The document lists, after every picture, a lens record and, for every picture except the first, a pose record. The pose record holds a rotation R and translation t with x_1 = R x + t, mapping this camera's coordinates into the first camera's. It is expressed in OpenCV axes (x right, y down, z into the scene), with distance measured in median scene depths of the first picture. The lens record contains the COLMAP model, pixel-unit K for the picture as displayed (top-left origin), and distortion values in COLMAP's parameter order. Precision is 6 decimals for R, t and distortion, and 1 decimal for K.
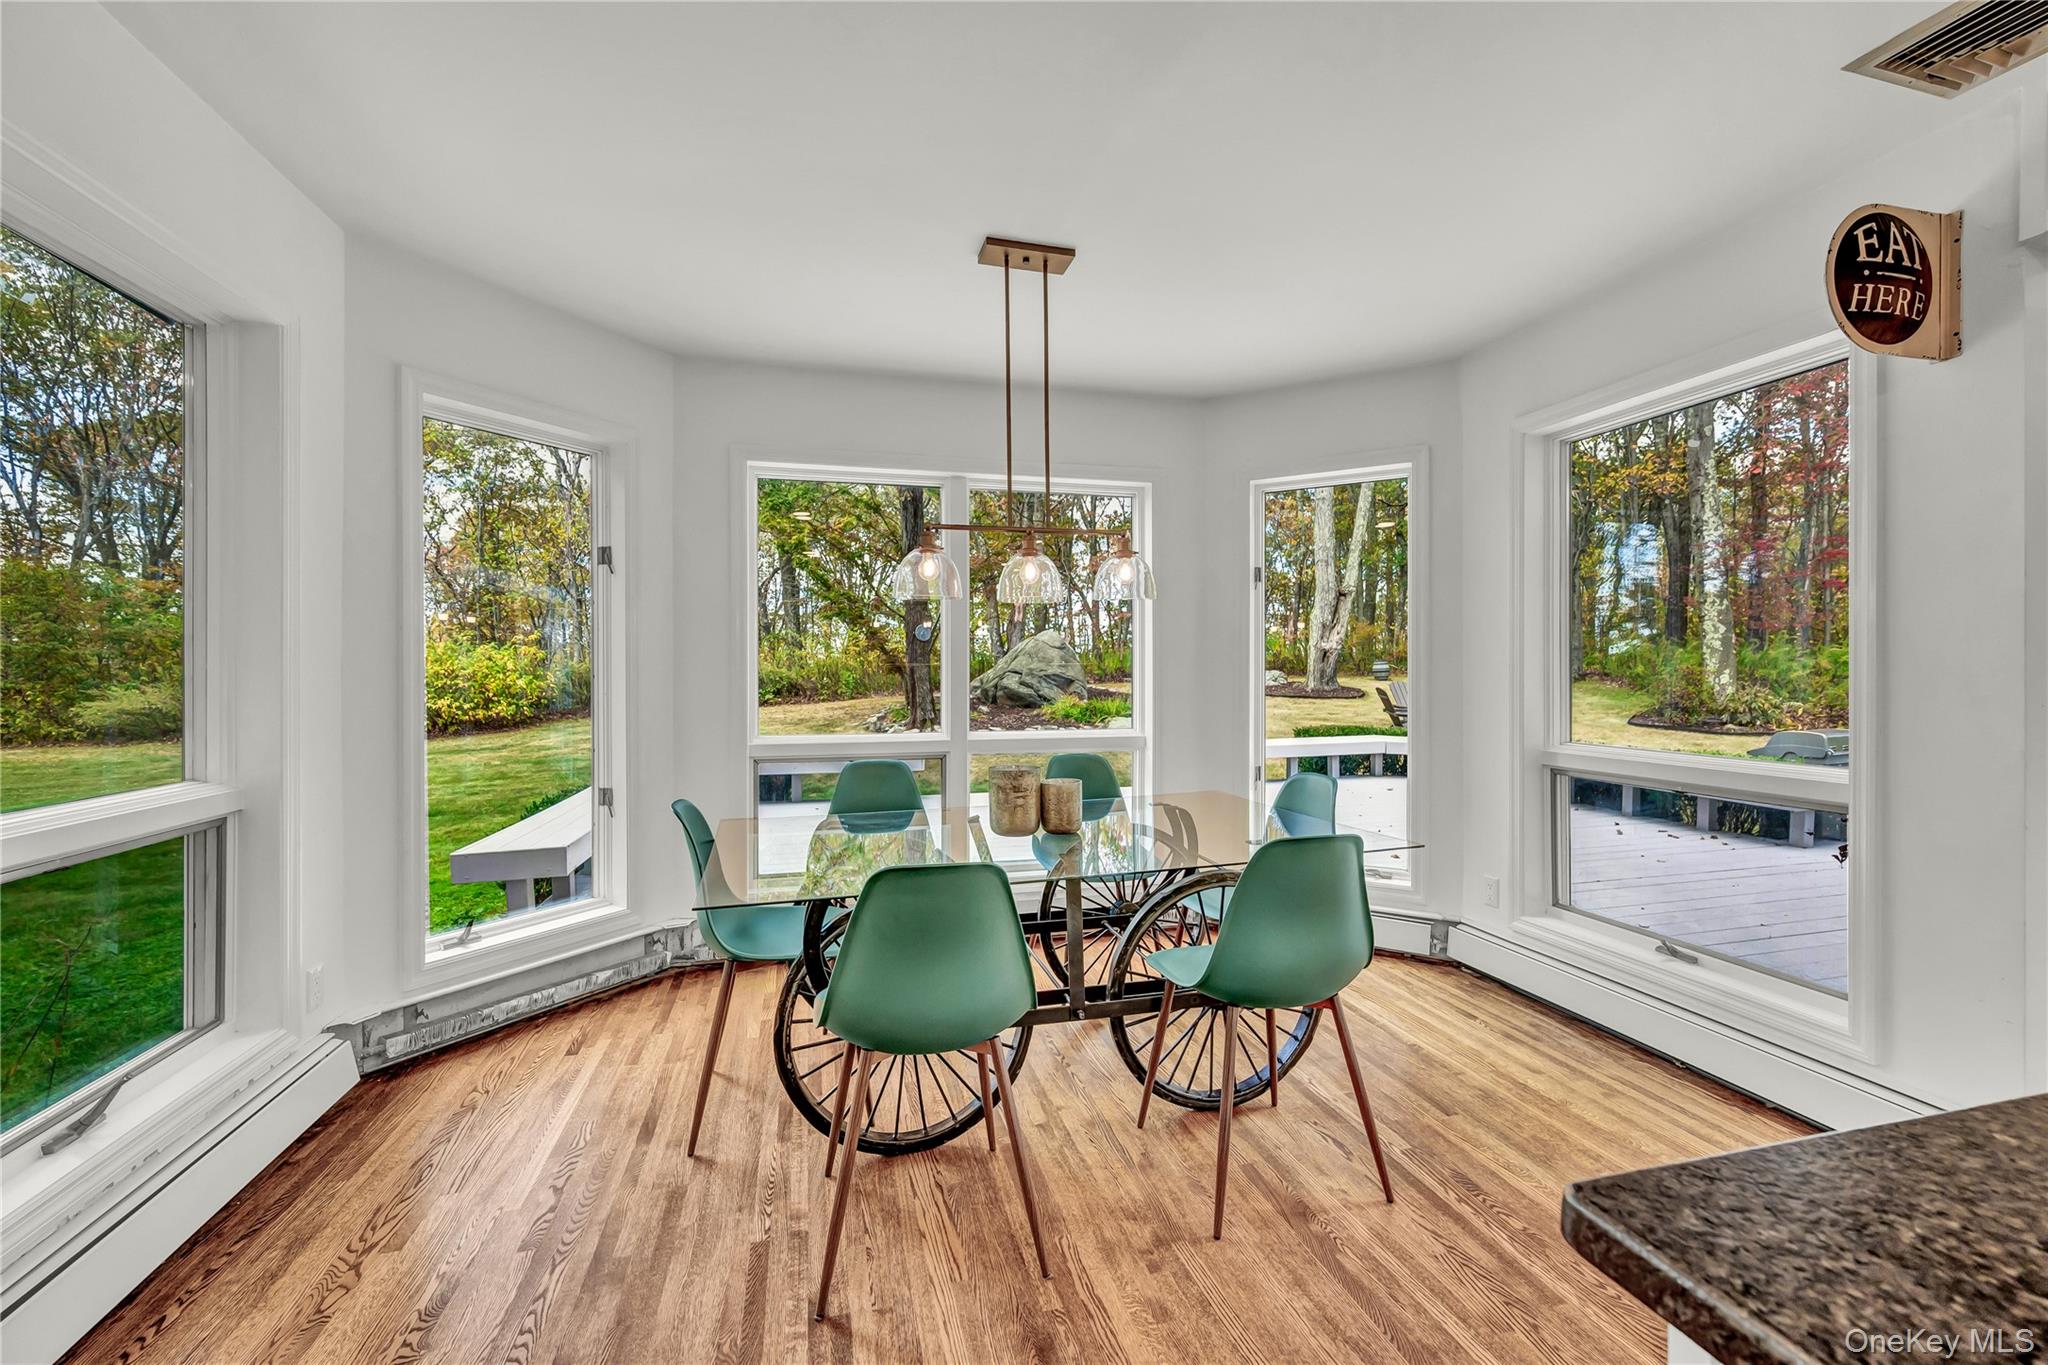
lens RADIAL K [[815.8, 0, 1019.0], [0, 815.8, 676.0], [0, 0, 1]] dist [-0.002682, 0.000807]
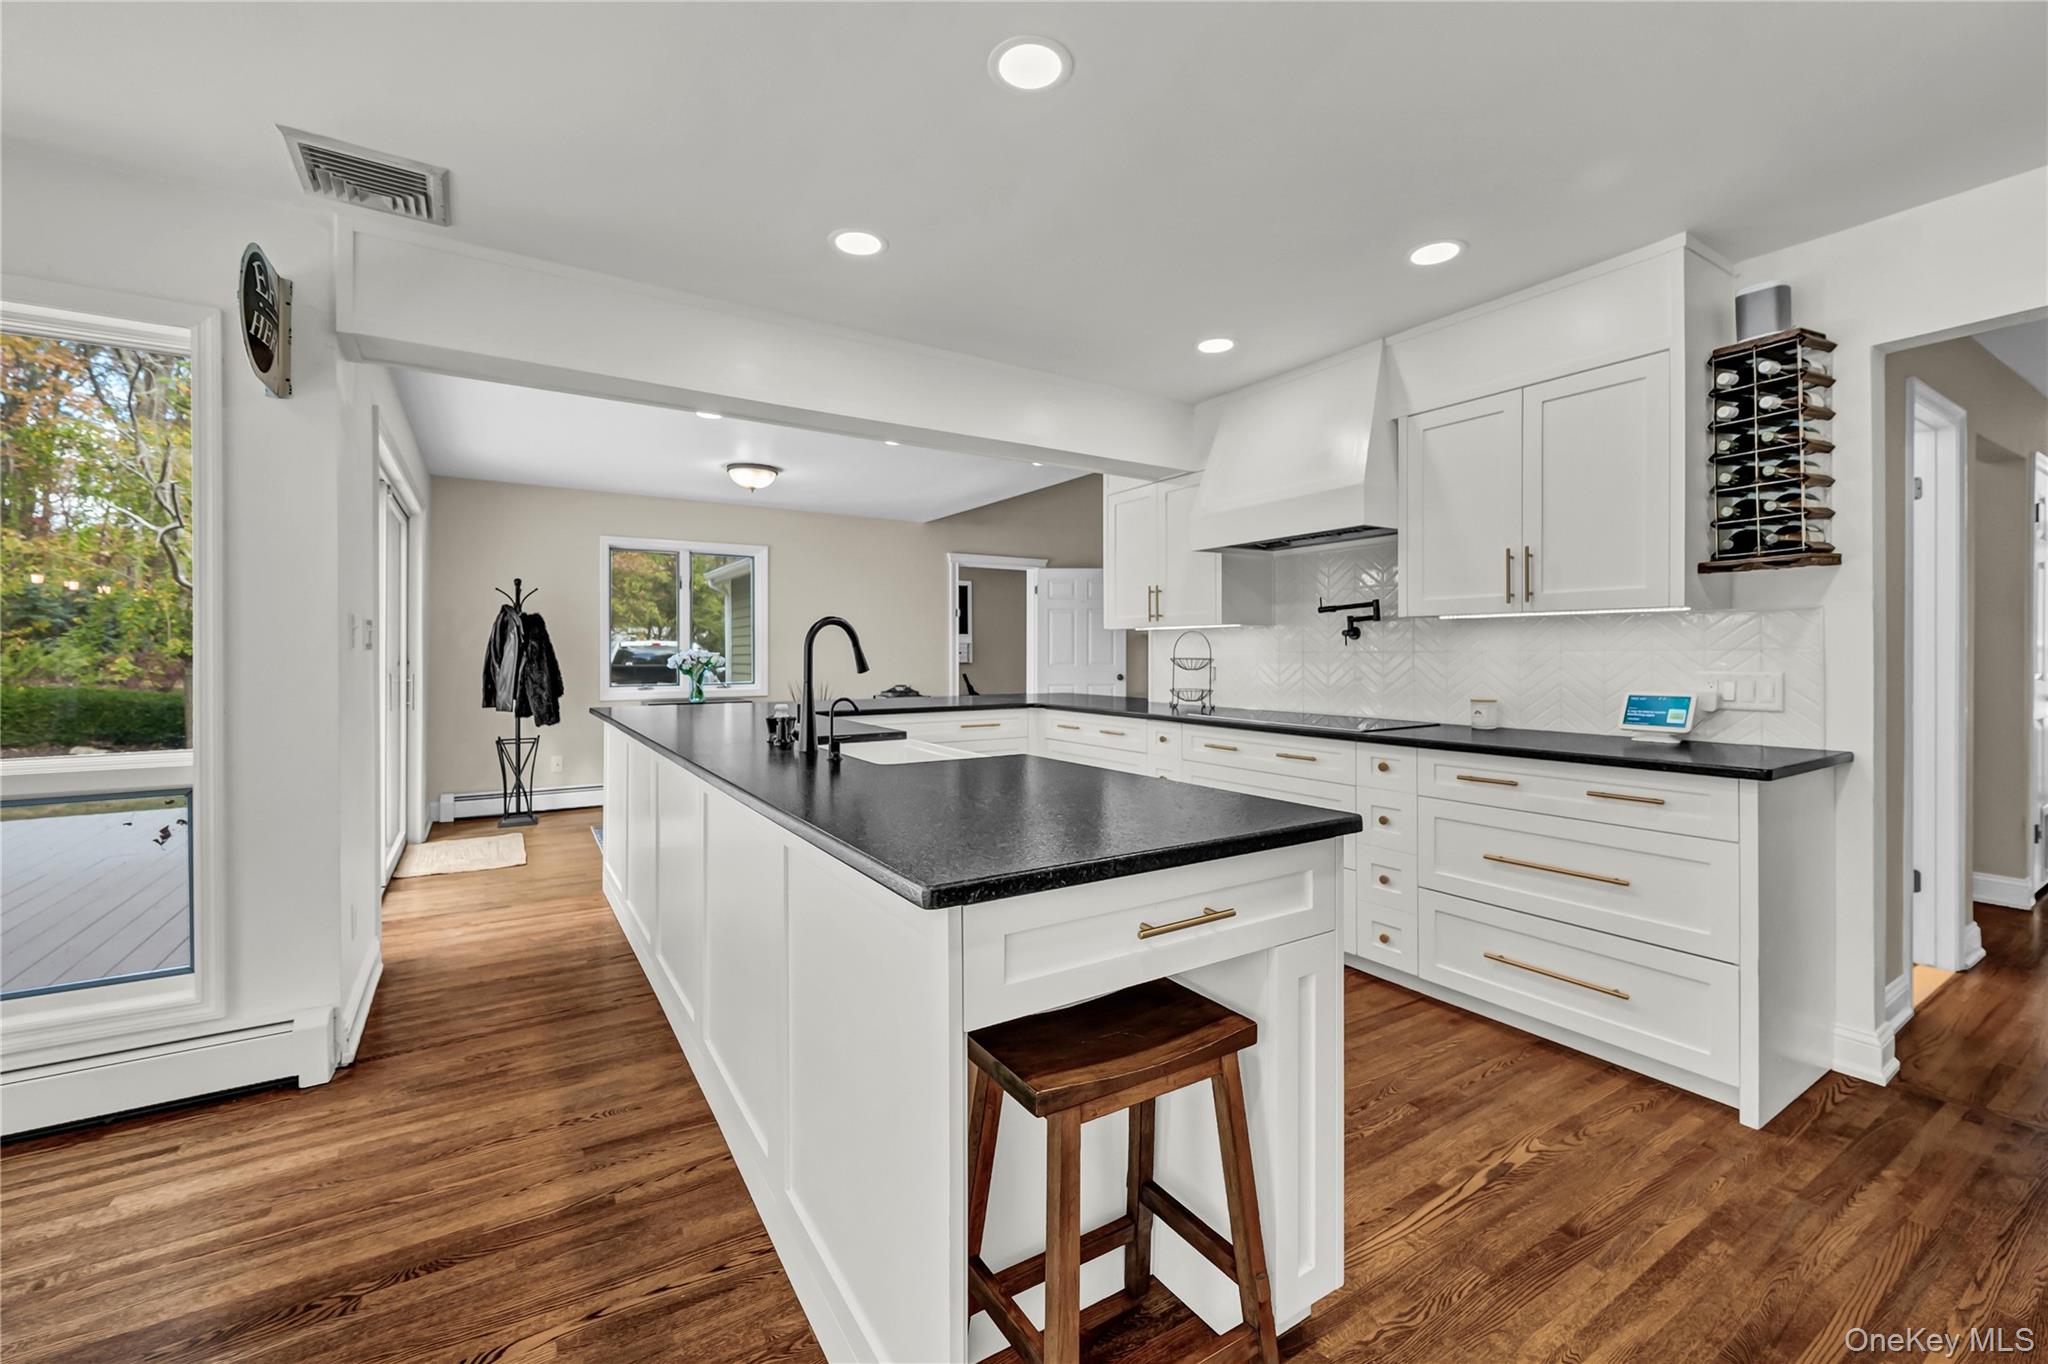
lens RADIAL K [[815.8, 0, 1020.5], [0, 815.8, 662.2], [0, 0, 1]] dist [-0.002682, 0.000807]
pose [[-0.314642, -0.010069, 0.949157, -0.314265], [0.008610, 0.999872, 0.013461, -0.005254], [-0.949171, 0.012408, -0.314515, 0.312524]]
